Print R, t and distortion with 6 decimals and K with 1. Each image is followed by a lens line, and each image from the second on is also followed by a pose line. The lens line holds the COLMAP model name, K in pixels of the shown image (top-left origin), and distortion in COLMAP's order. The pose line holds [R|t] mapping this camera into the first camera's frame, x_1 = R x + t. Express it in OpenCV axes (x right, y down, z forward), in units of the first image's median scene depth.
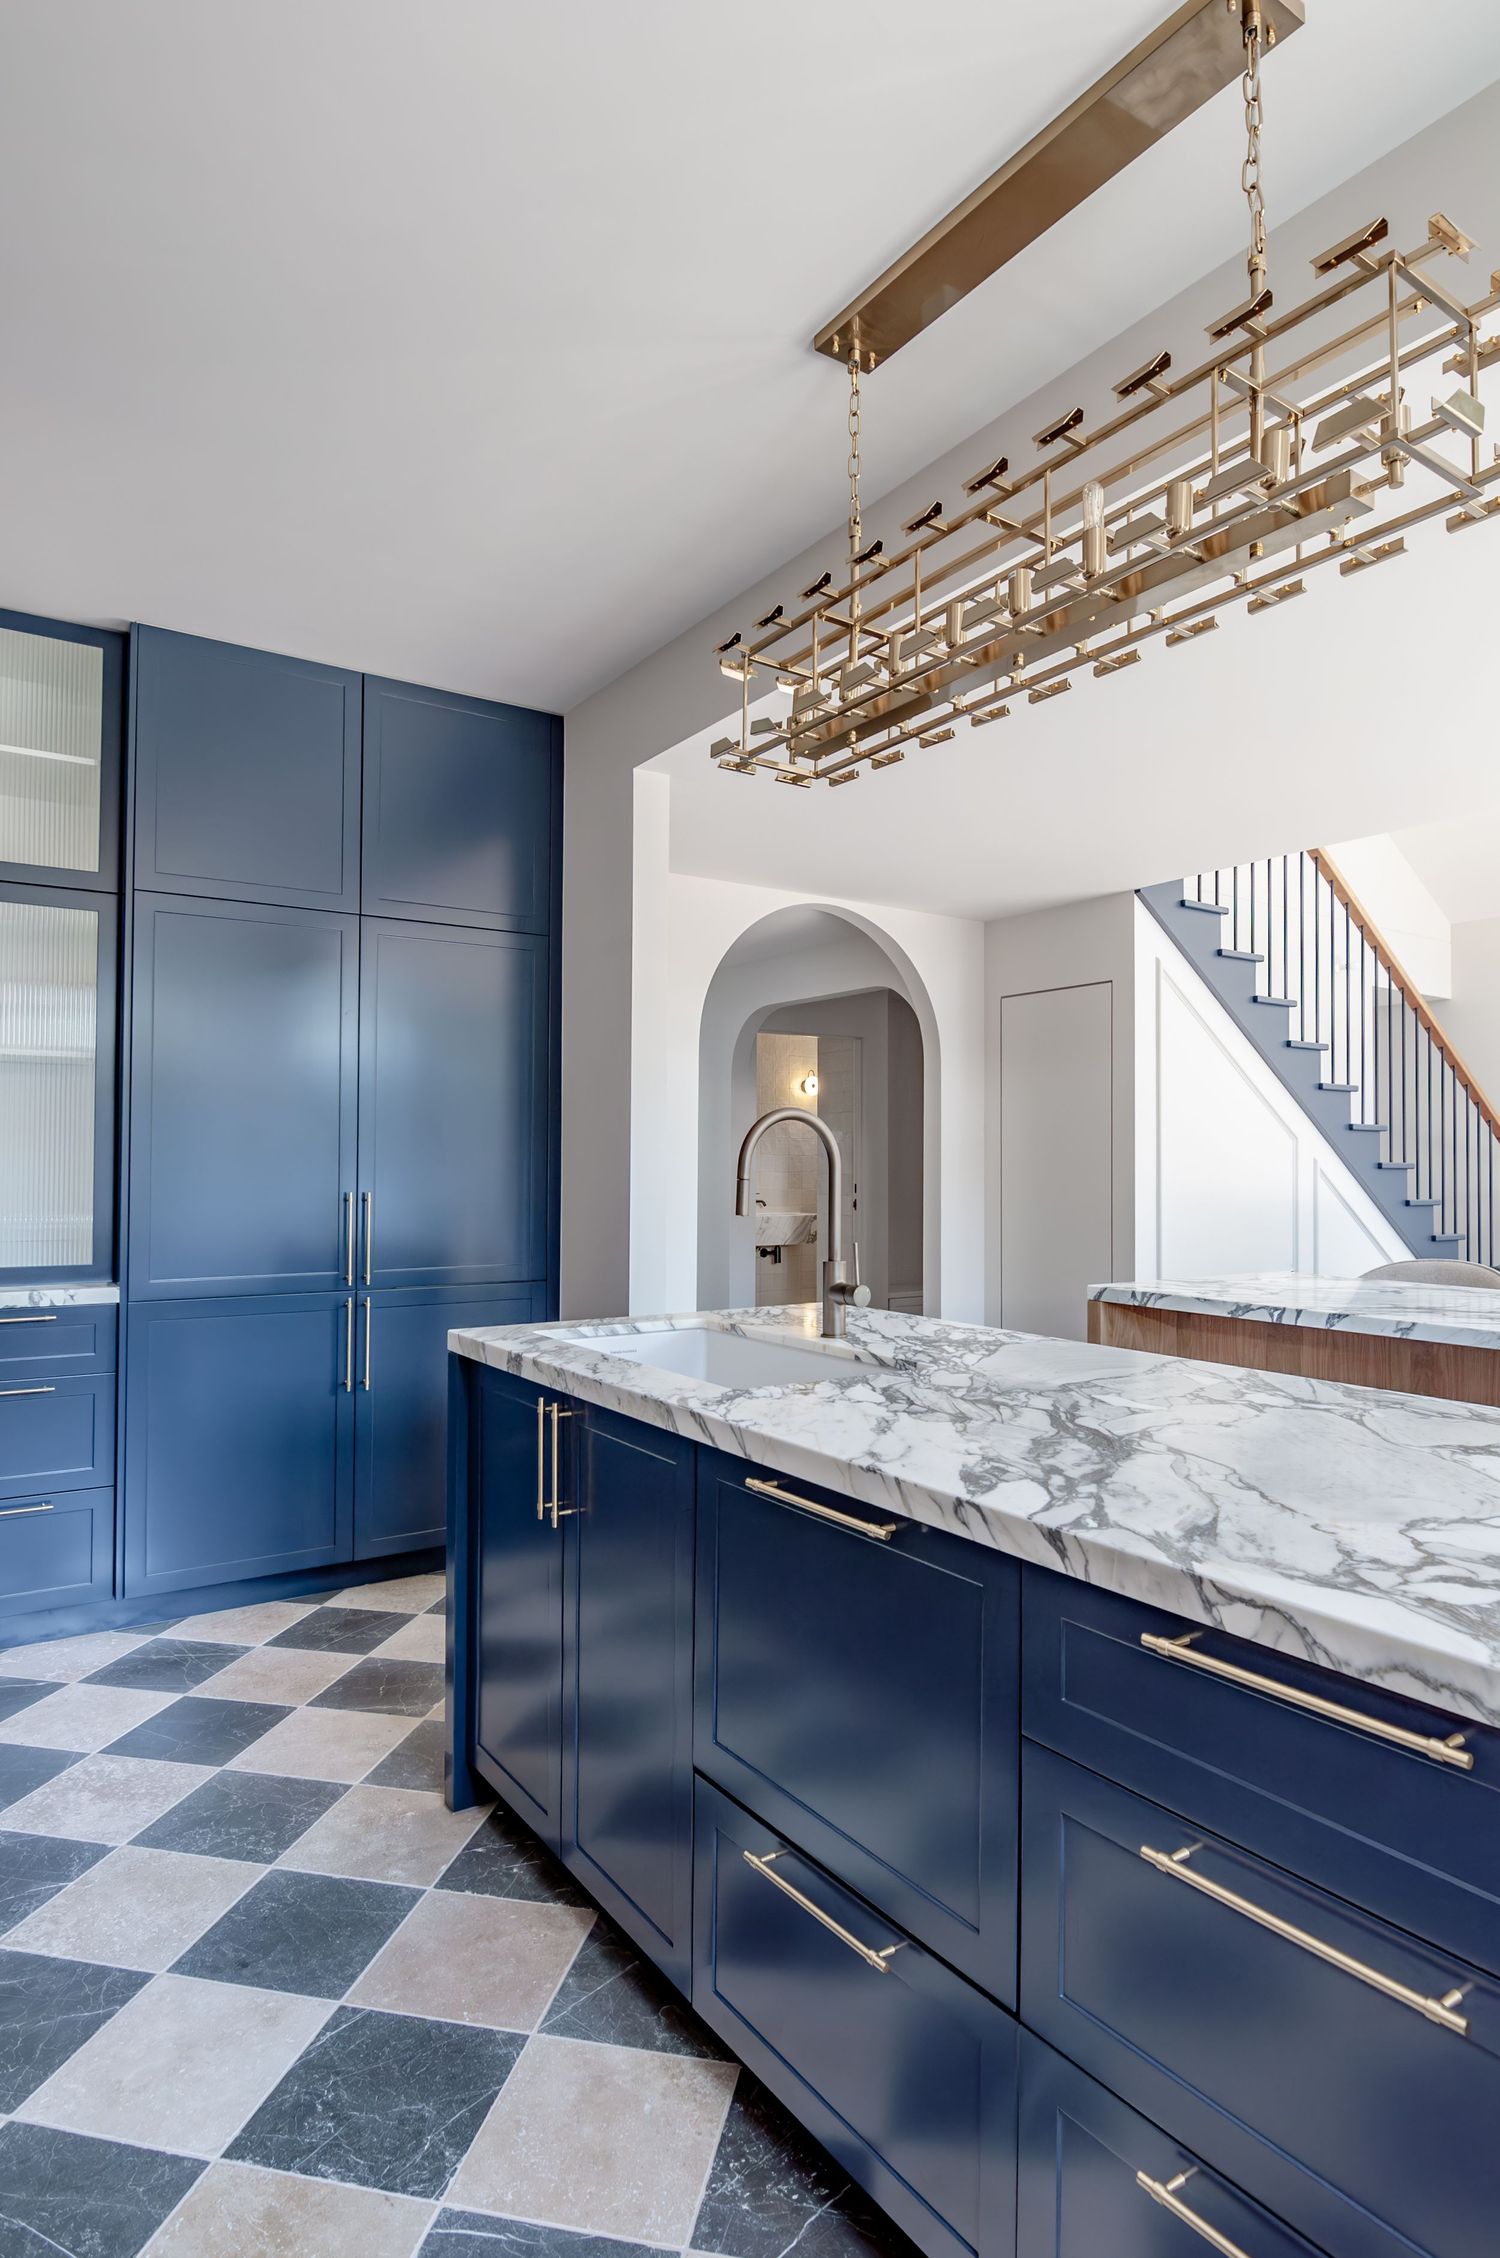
lens RADIAL K [[1247.8, 0, 750.0], [0, 1247.8, 1129.0], [0, 0, 1]] dist [-0.003022, -0.000439]
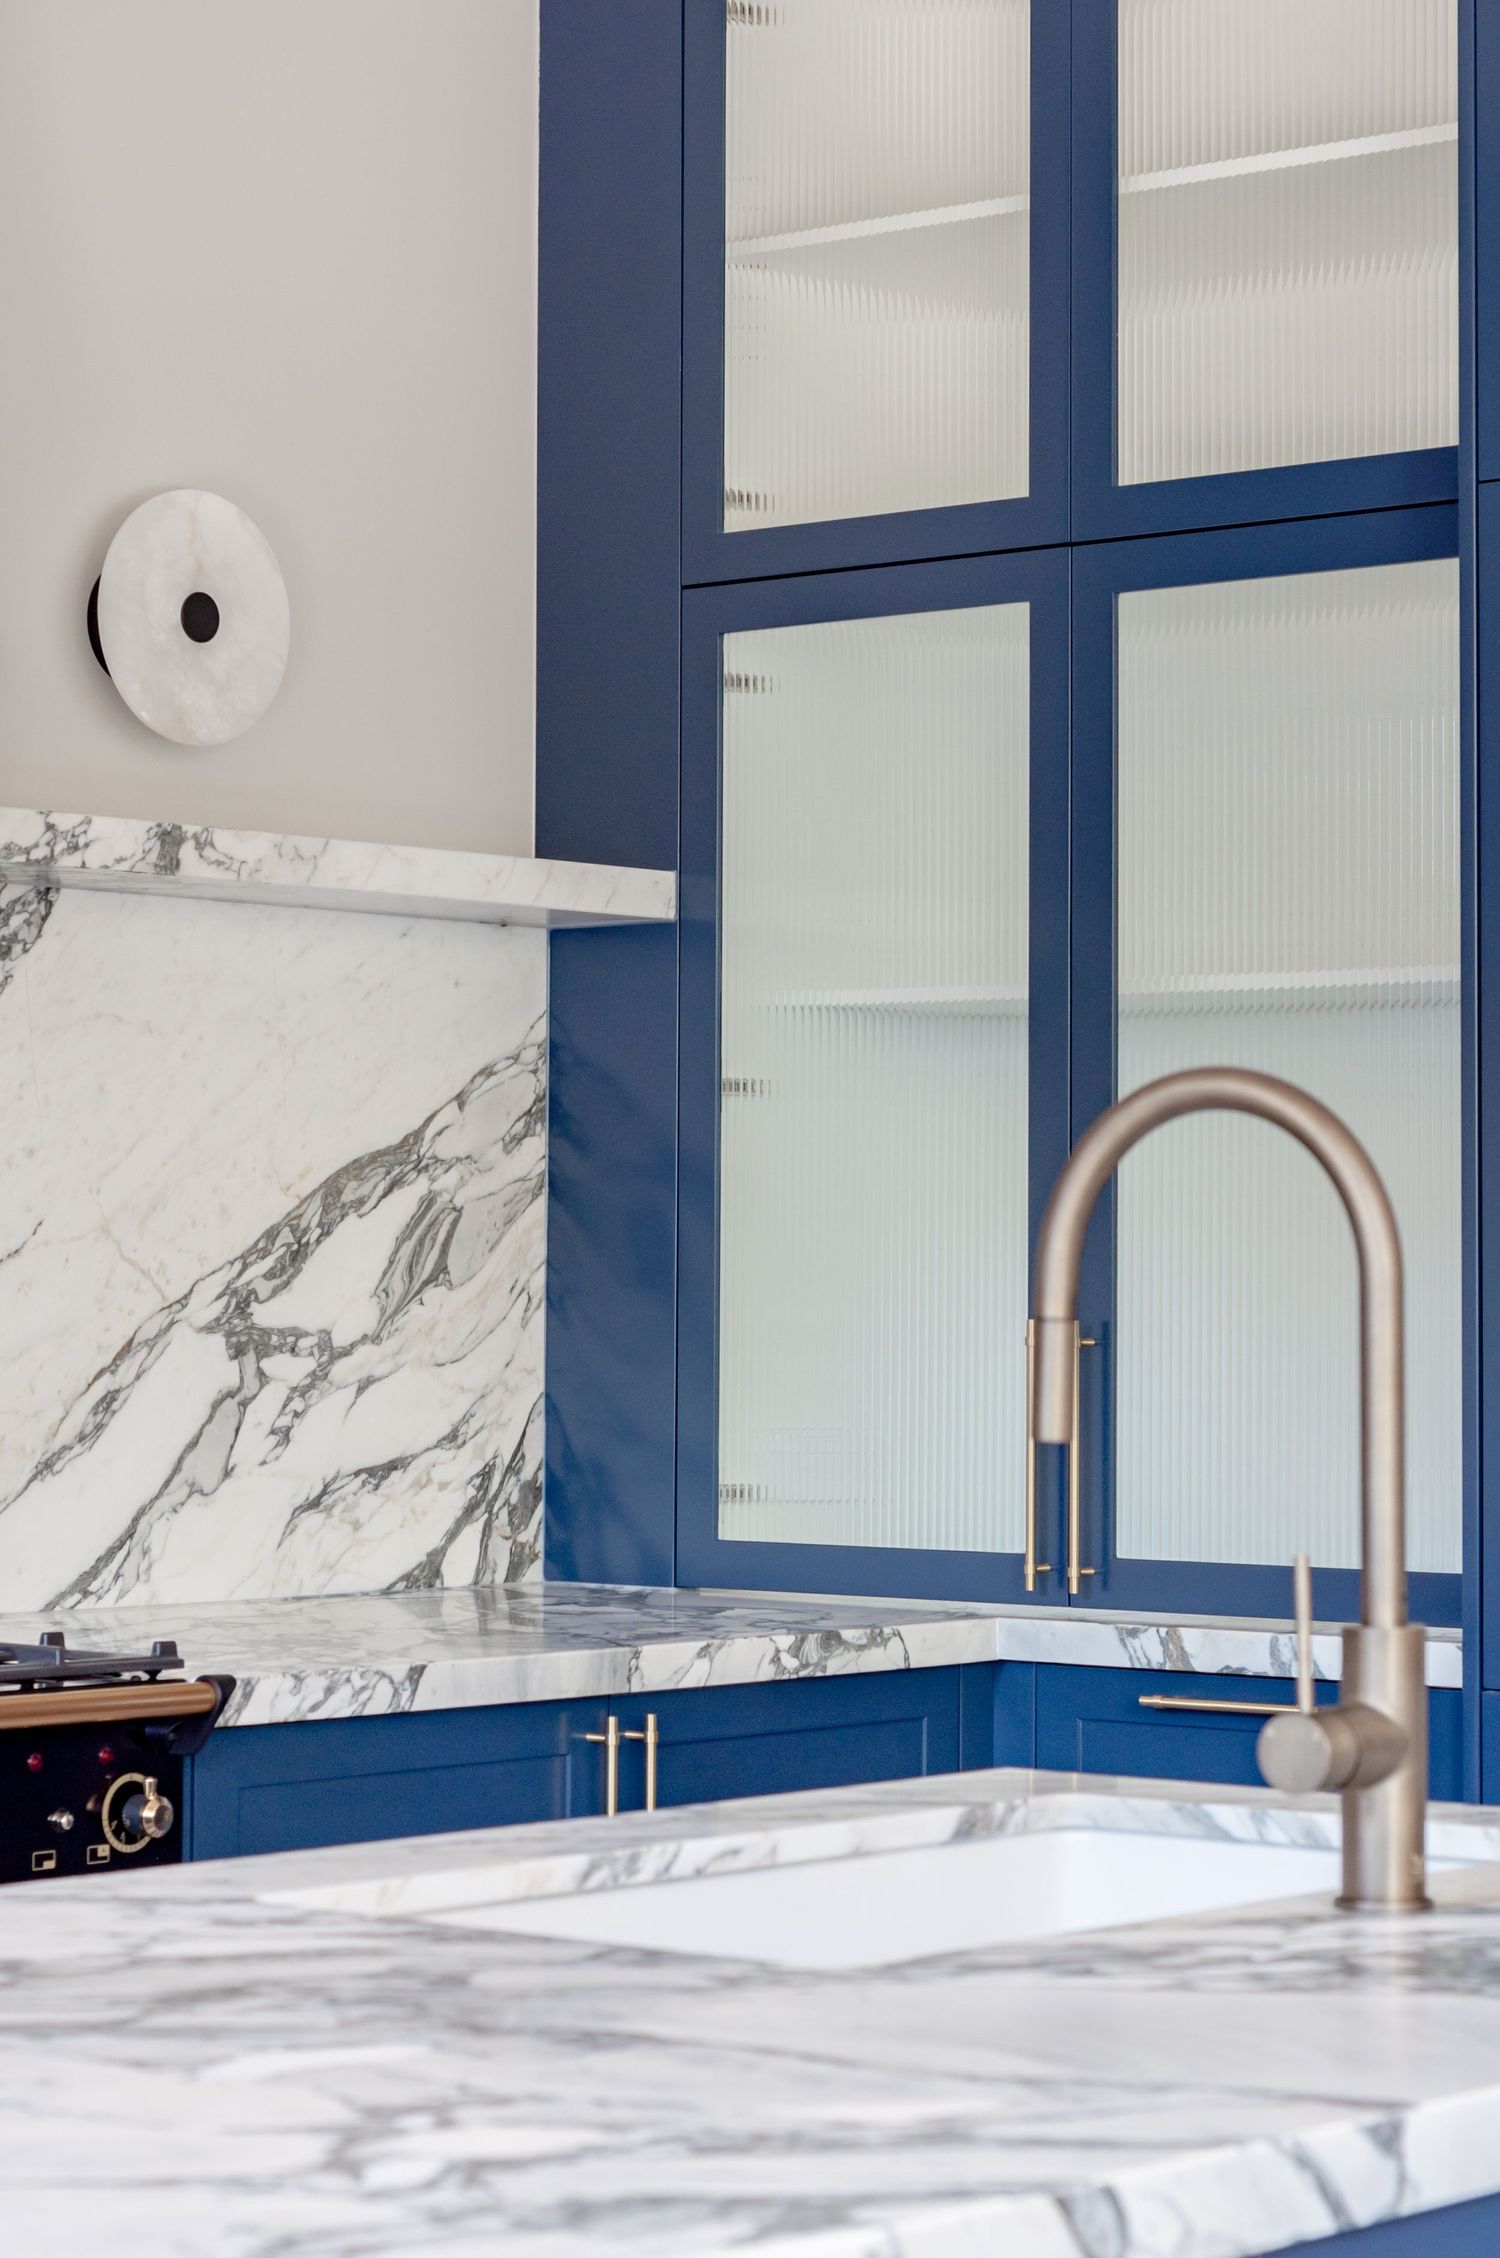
lens RADIAL K [[5113.8, 0, 750.0], [0, 5113.8, 1129.0], [0, 0, 1]] dist [0.031403, -0.138520]
pose [[0.285366, -0.033999, -0.957815, 1.027583], [0.023398, 0.999320, -0.028501, 0.025580], [0.958133, -0.014278, 0.285967, 0.524562]]
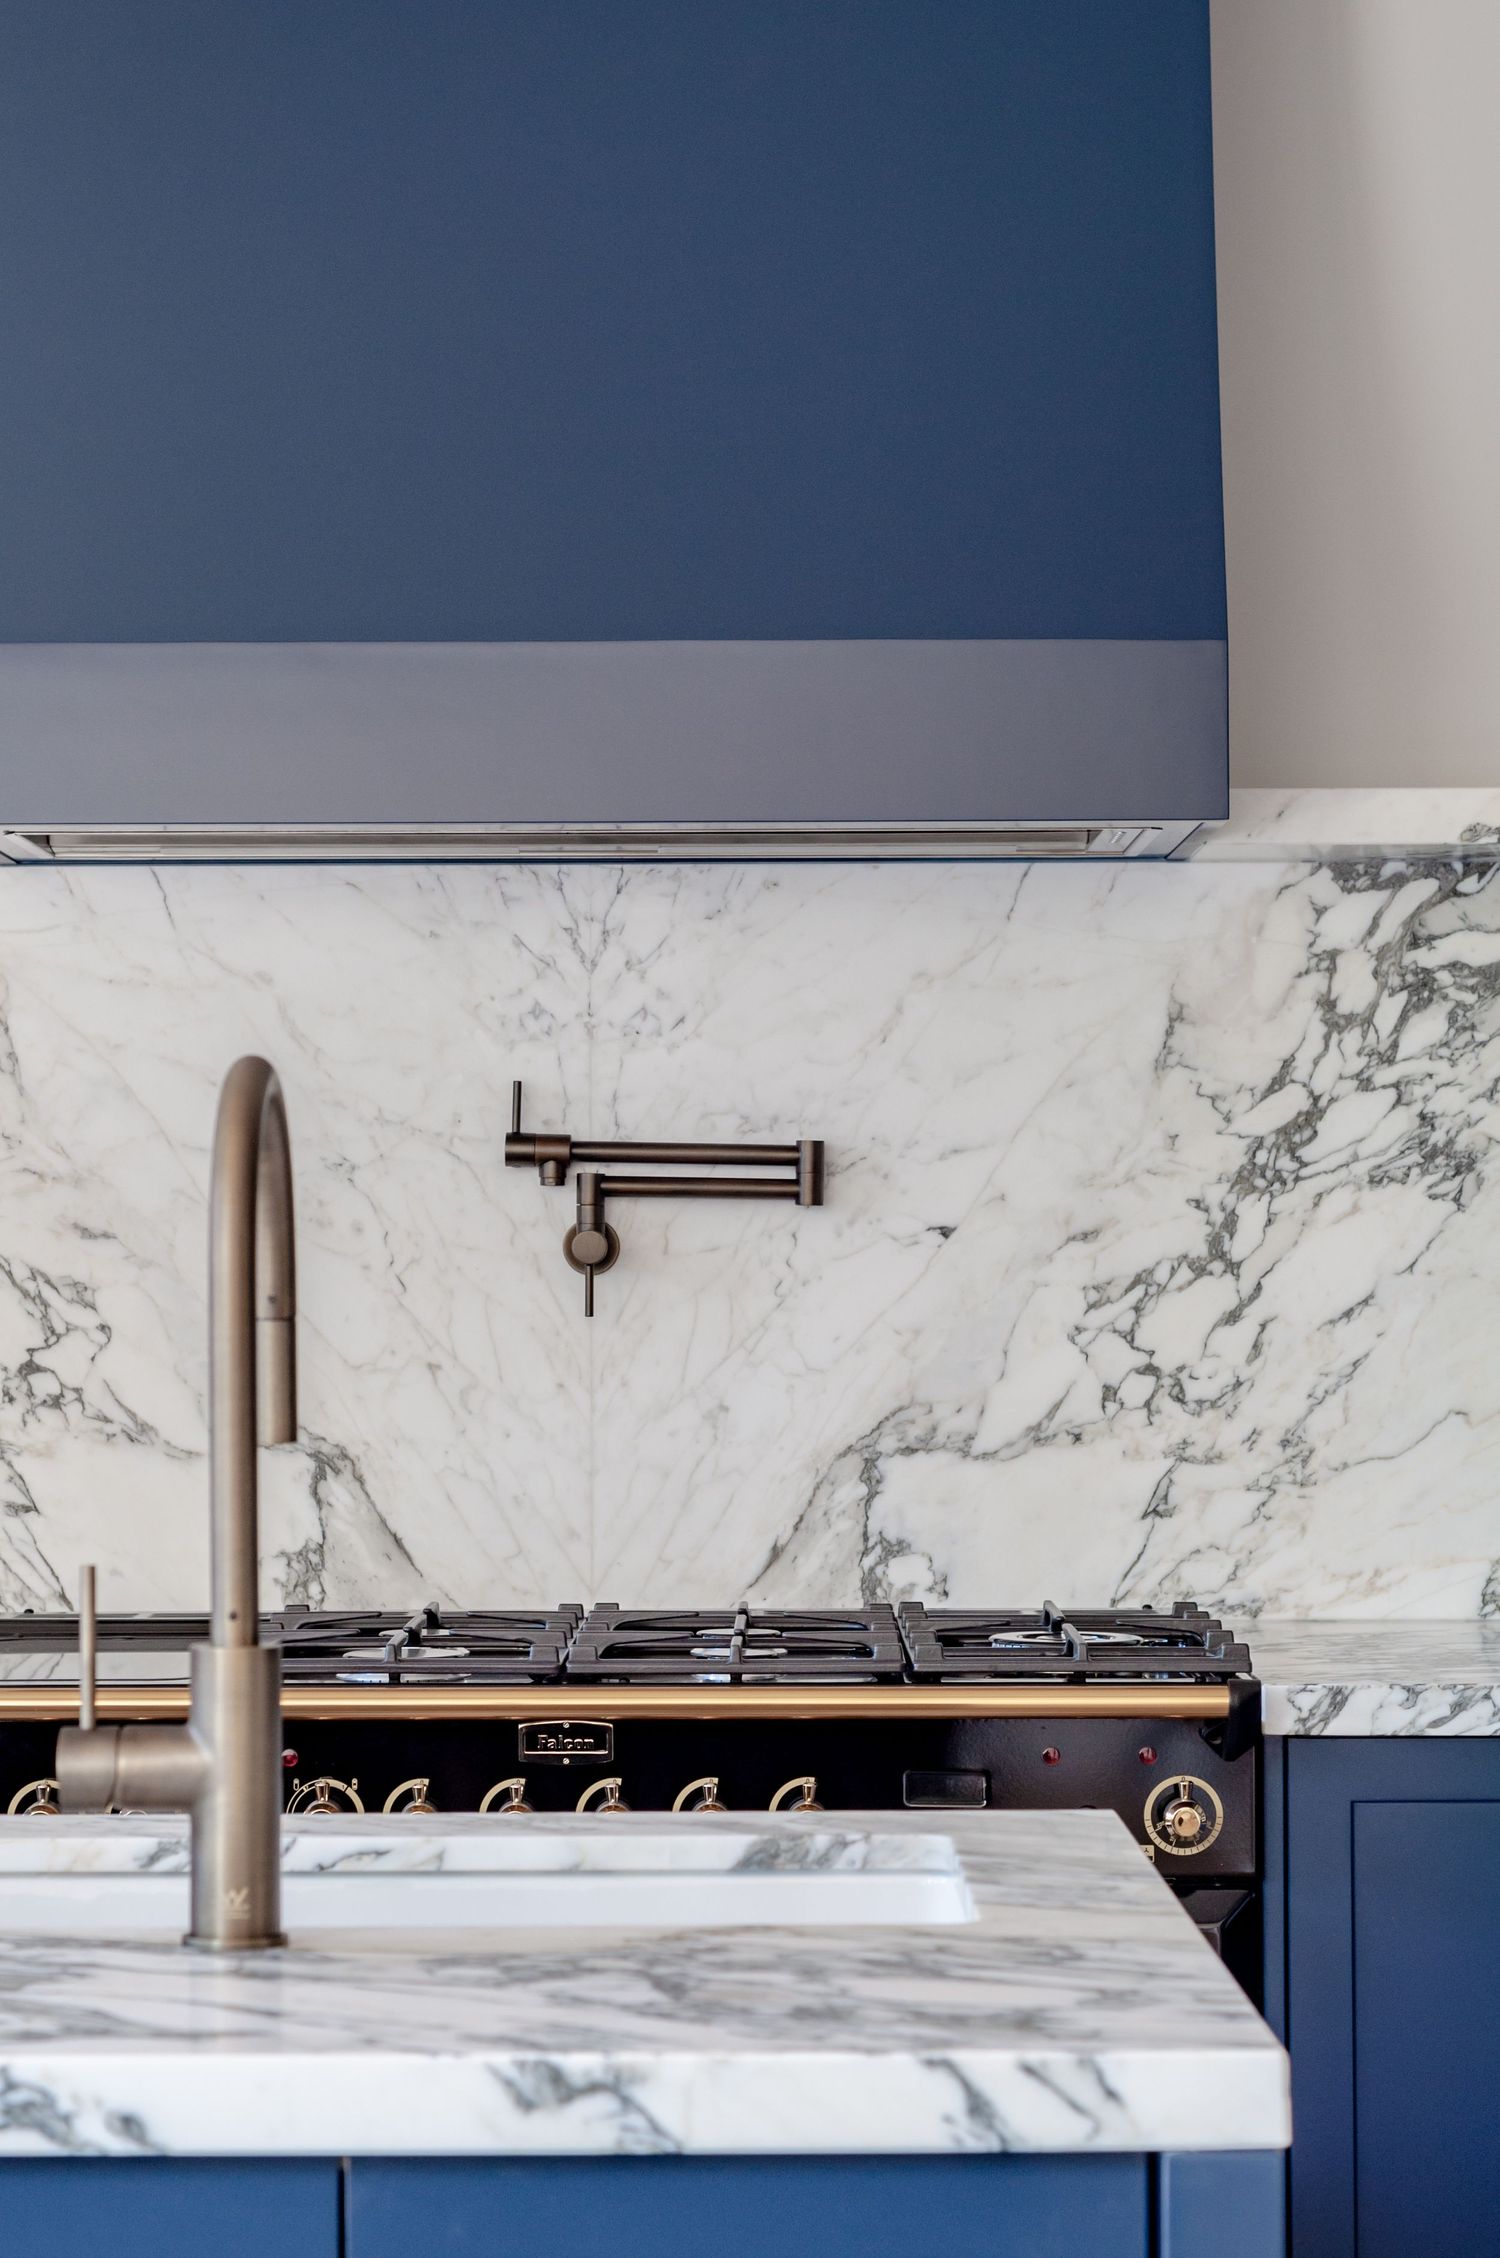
lens RADIAL K [[5218.3, 0, 750.0], [0, 5218.3, 1129.0], [0, 0, 1]] dist [-0.027364, -0.151940]
pose [[-0.556055, -0.025032, -0.830769, 0.851600], [0.022836, 0.998709, -0.045377, 0.047511], [0.830832, -0.044204, -0.554765, 1.594158]]
